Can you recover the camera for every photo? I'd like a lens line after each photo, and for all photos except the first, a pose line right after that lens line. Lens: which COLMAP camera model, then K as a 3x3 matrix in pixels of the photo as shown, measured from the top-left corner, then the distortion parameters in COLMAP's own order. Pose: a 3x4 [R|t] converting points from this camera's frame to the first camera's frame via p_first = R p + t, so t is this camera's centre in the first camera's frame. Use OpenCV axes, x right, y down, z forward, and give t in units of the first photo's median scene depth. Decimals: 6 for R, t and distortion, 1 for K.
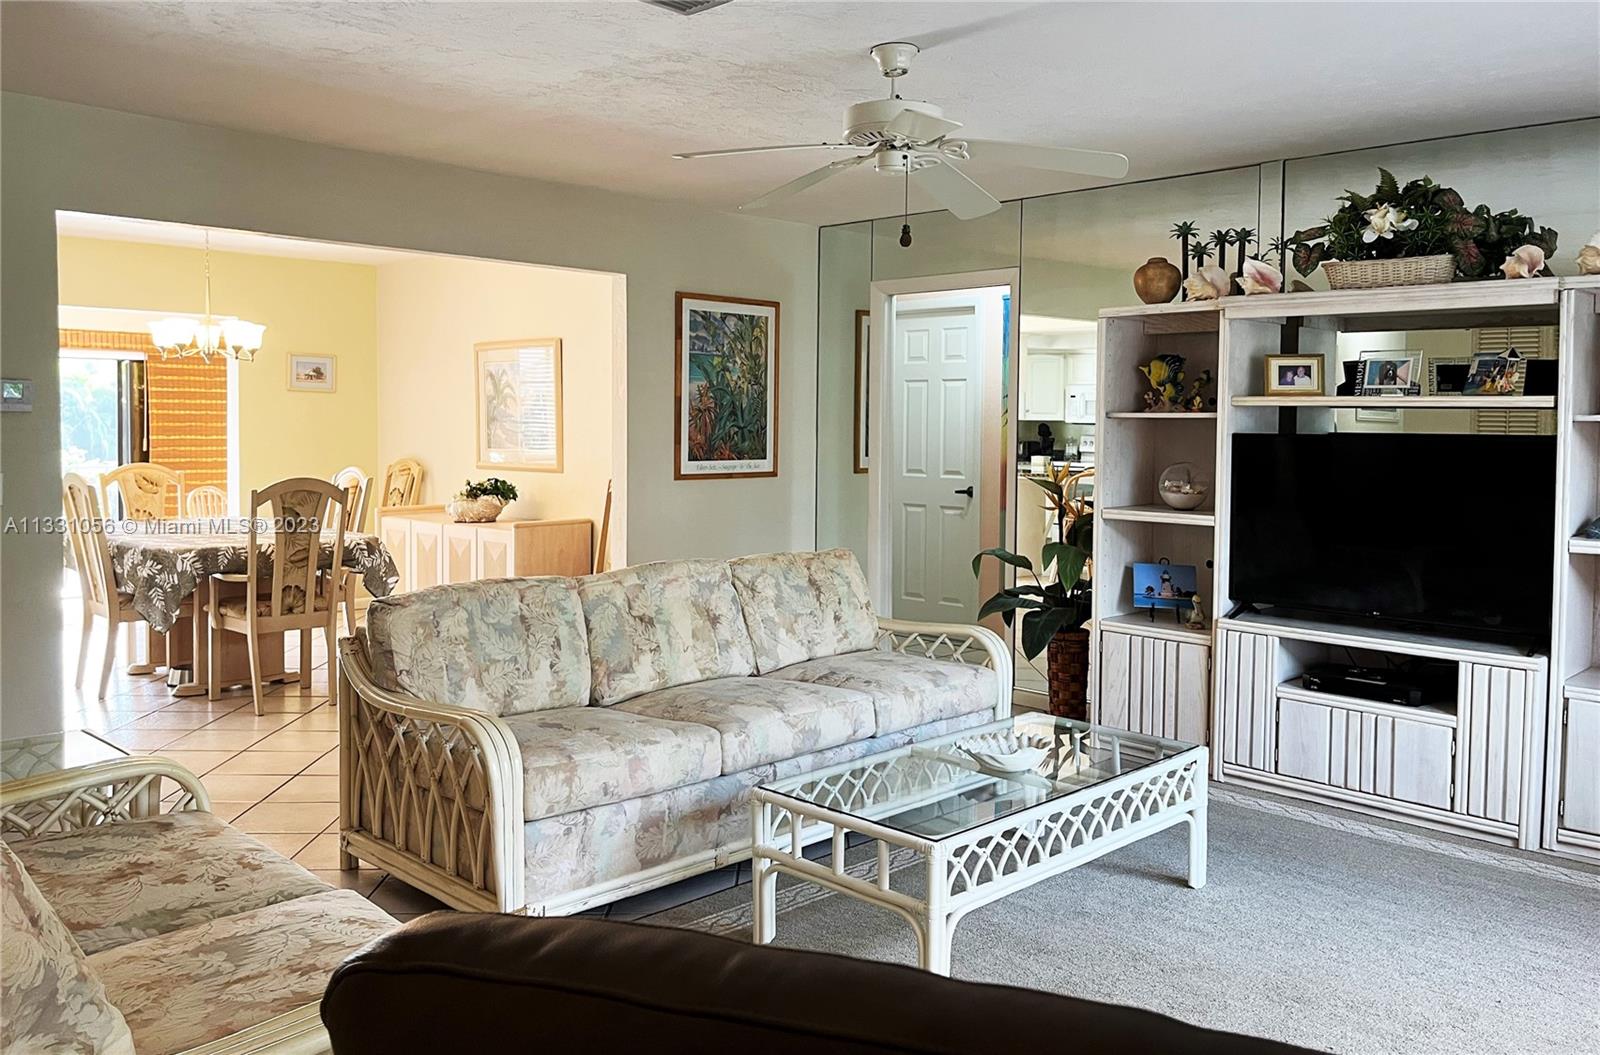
lens RADIAL K [[1246.8, 0, 789.0], [0, 1246.8, 464.5], [0, 0, 1]] dist [0.059687, -0.033324]
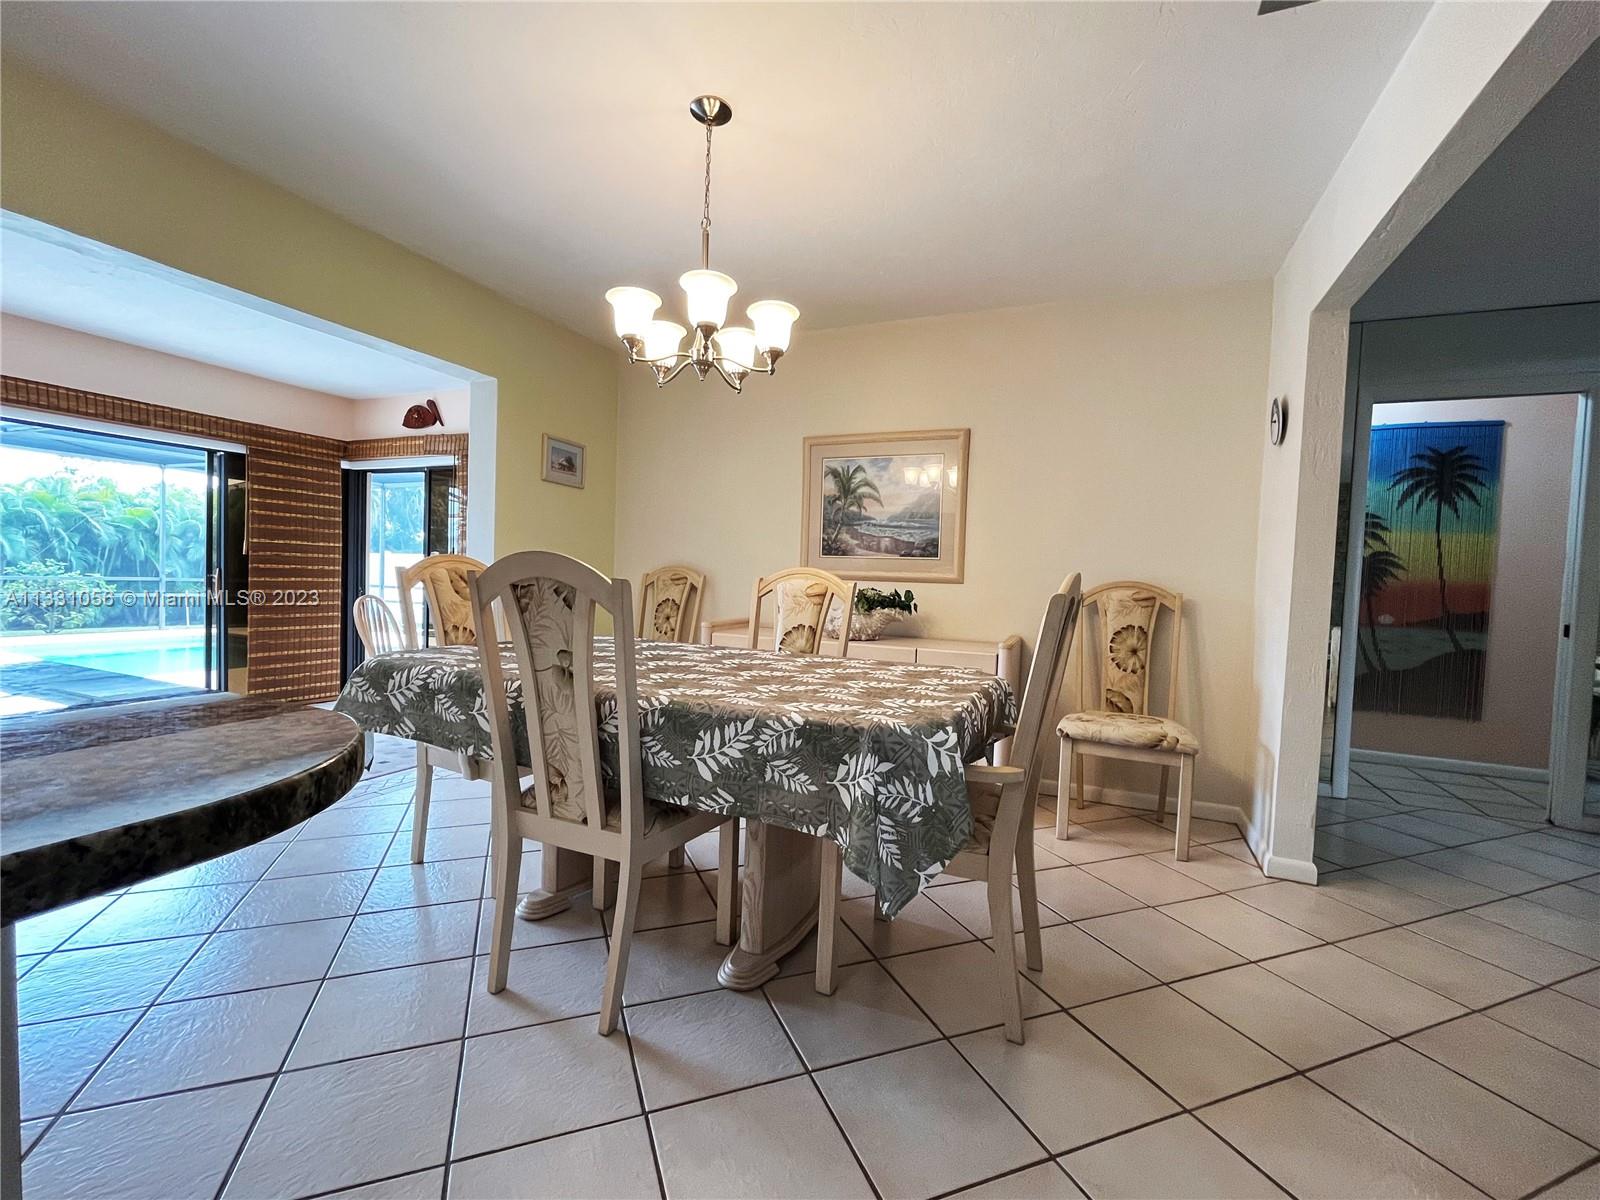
lens RADIAL K [[656.5, 0, 787.8], [0, 656.5, 604.9], [0, 0, 1]] dist [0.002938, -0.000983]
pose [[0.929171, 0.007567, 0.369574, -0.799290], [-0.014558, 0.999764, 0.016131, 0.028470], [-0.369364, -0.020369, 0.929061, 1.046399]]
